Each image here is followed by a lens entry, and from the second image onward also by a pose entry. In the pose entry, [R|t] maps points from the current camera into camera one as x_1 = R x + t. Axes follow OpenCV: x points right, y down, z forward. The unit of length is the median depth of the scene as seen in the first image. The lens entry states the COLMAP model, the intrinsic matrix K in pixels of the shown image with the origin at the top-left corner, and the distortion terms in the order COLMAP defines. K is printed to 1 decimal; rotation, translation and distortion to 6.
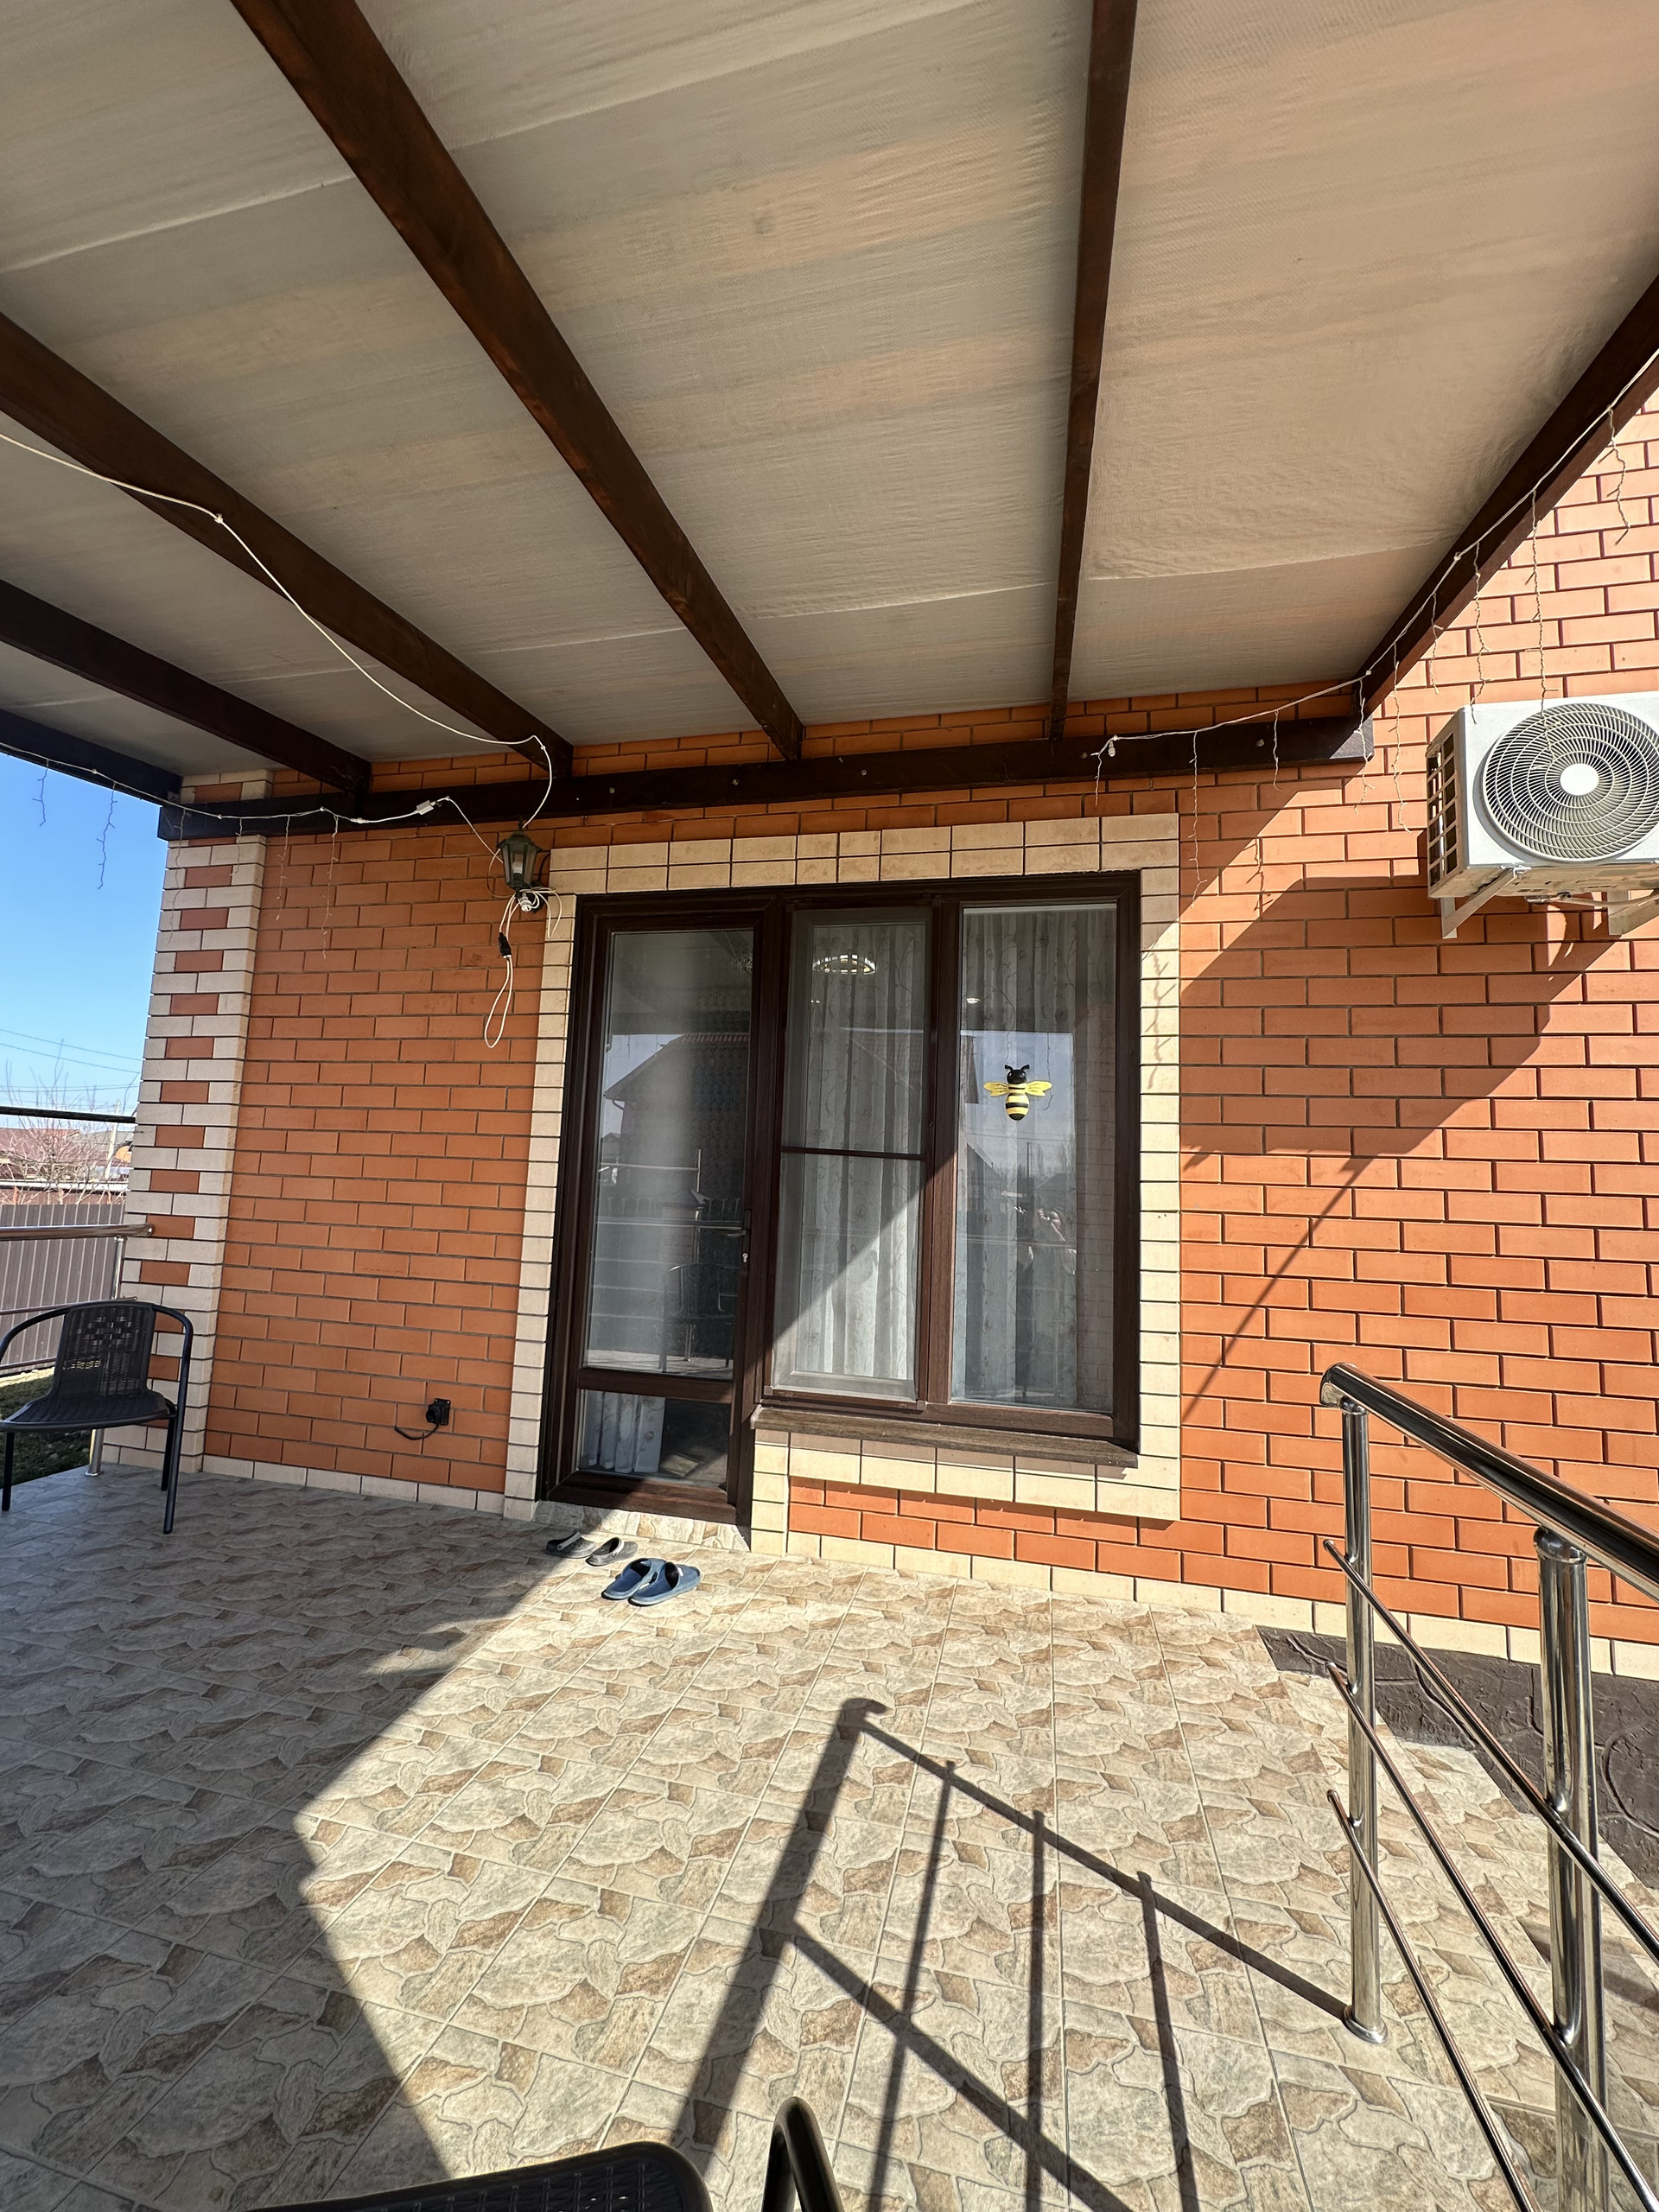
lens RADIAL K [[879.3, 0, 827.8], [0, 879.3, 1098.5], [0, 0, 1]] dist [-0.004153, 0.000986]
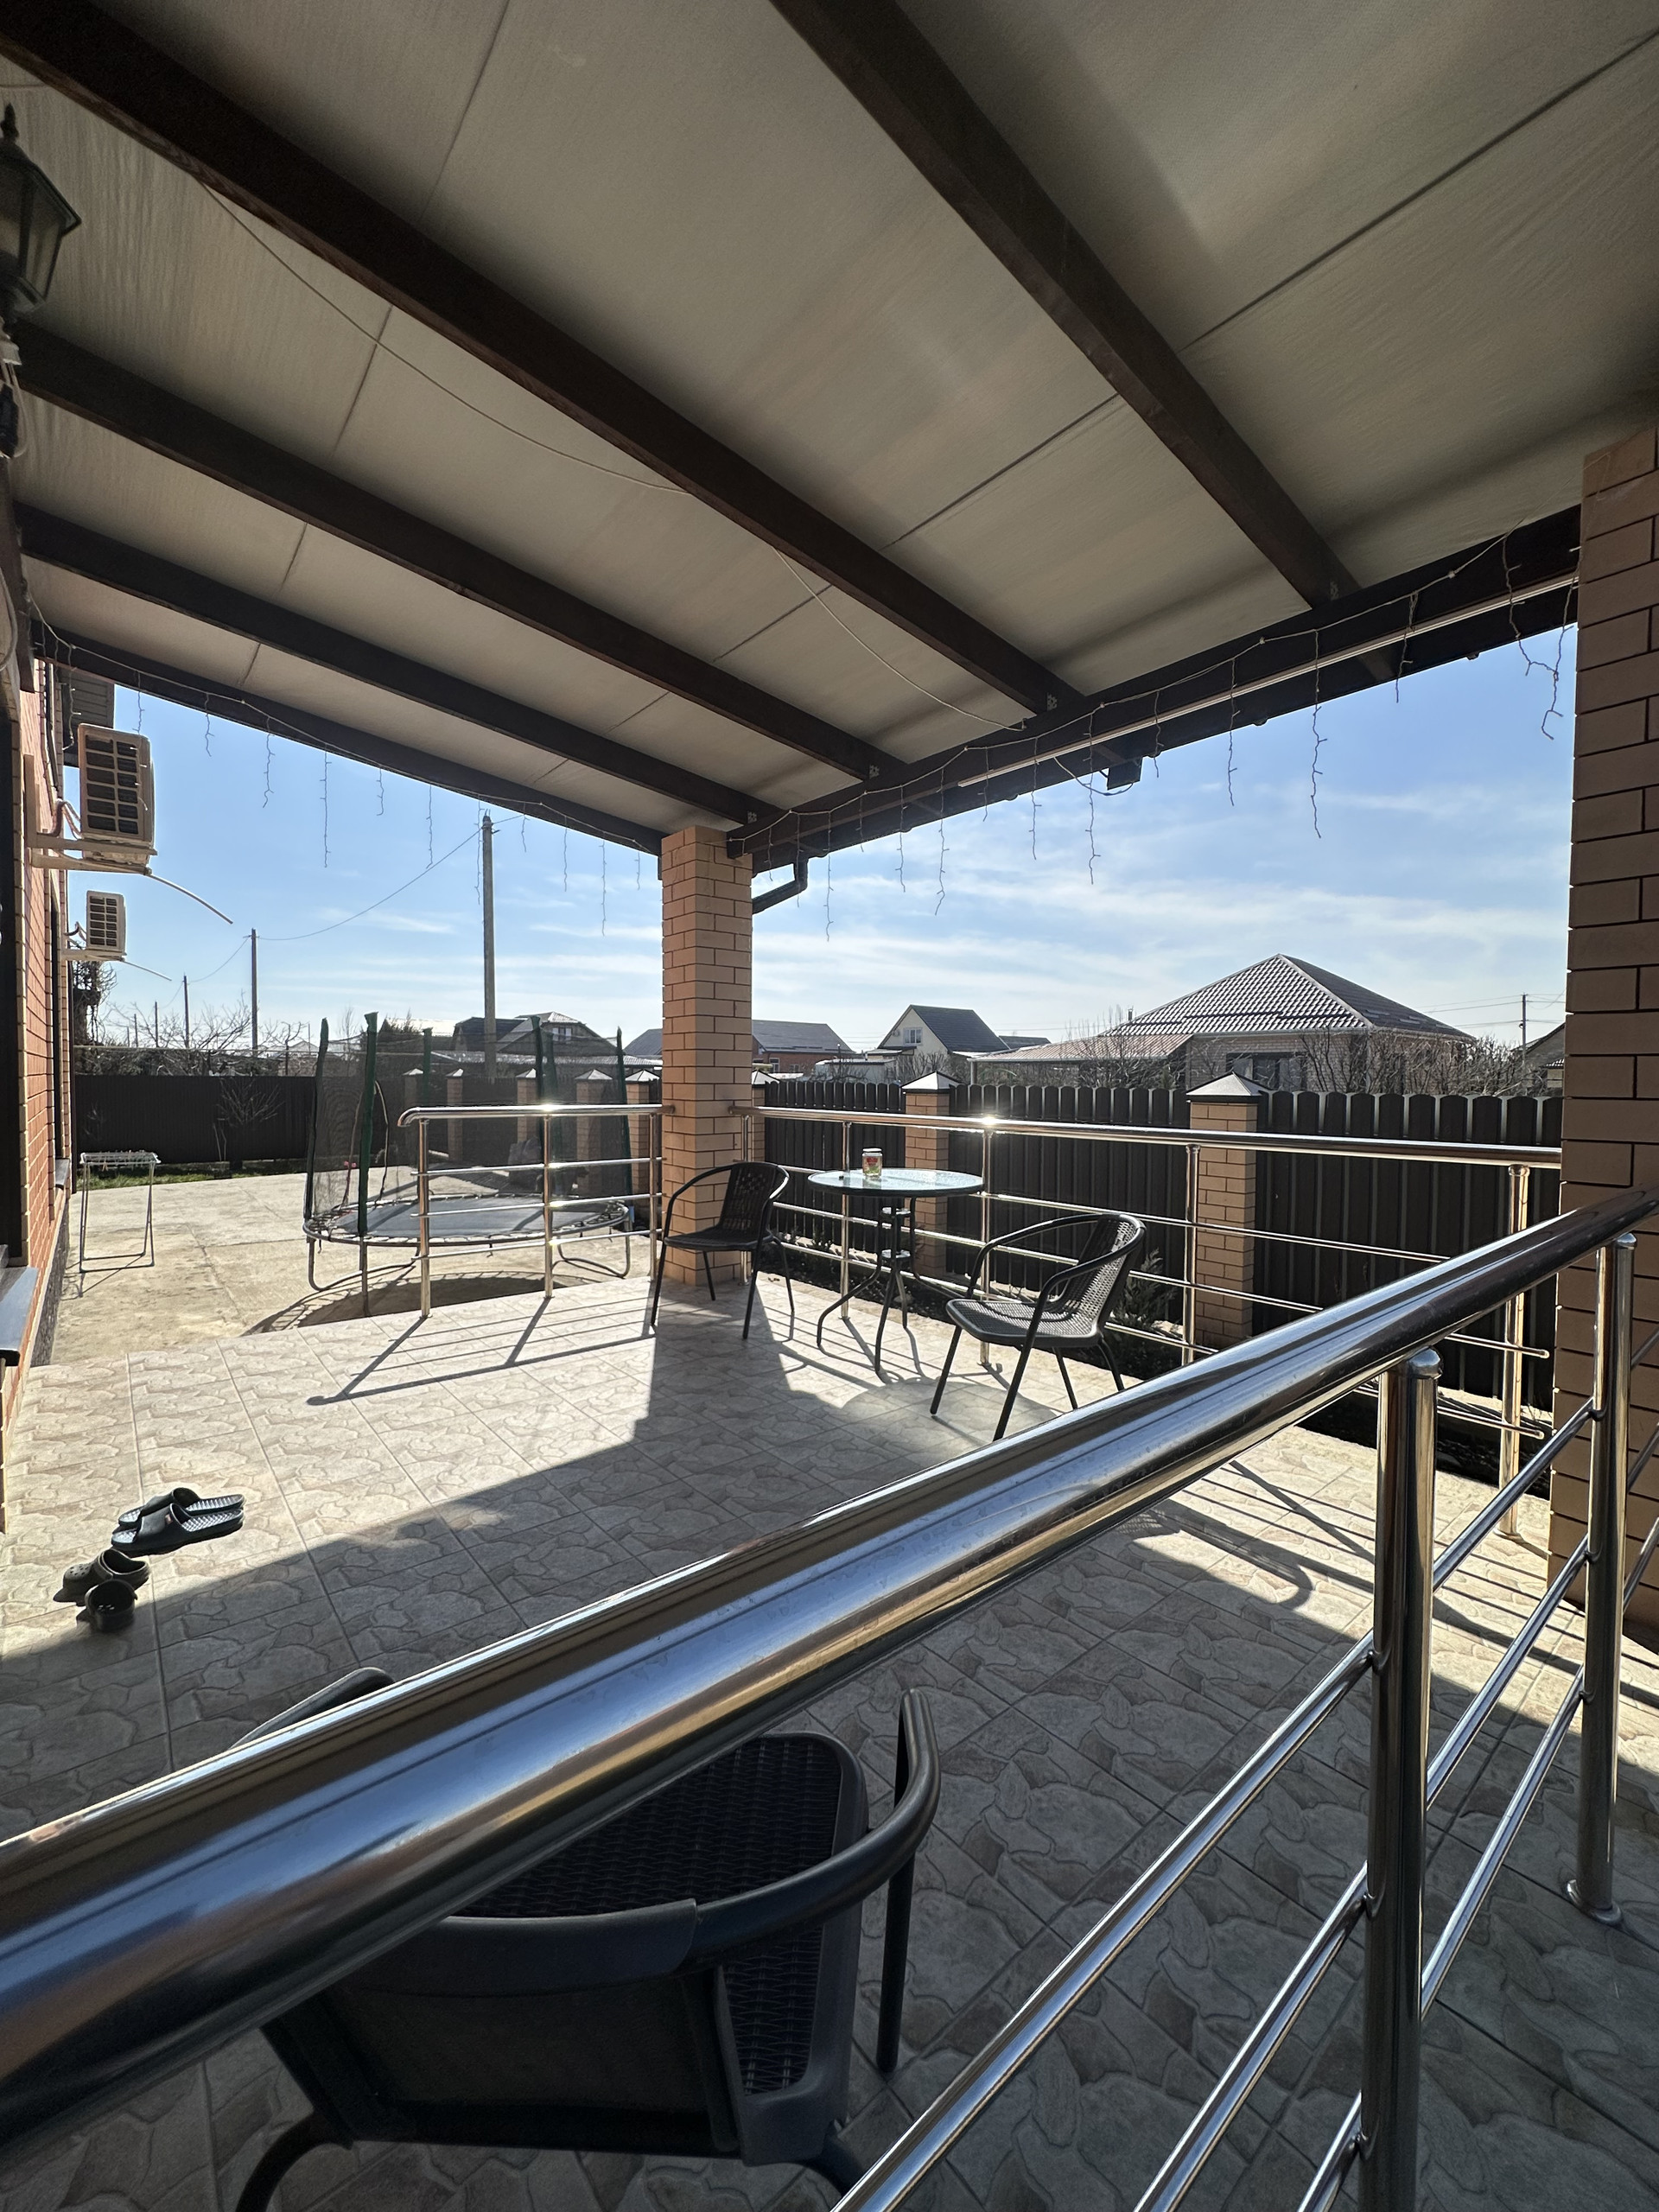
lens RADIAL K [[879.3, 0, 830.8], [0, 879.3, 1108.6], [0, 0, 1]] dist [-0.004153, 0.000986]
pose [[-0.796120, -0.065474, 0.601586, -1.566484], [-0.094926, 0.995334, -0.017295, 0.178306], [-0.597647, -0.070876, -0.798621, 1.807136]]
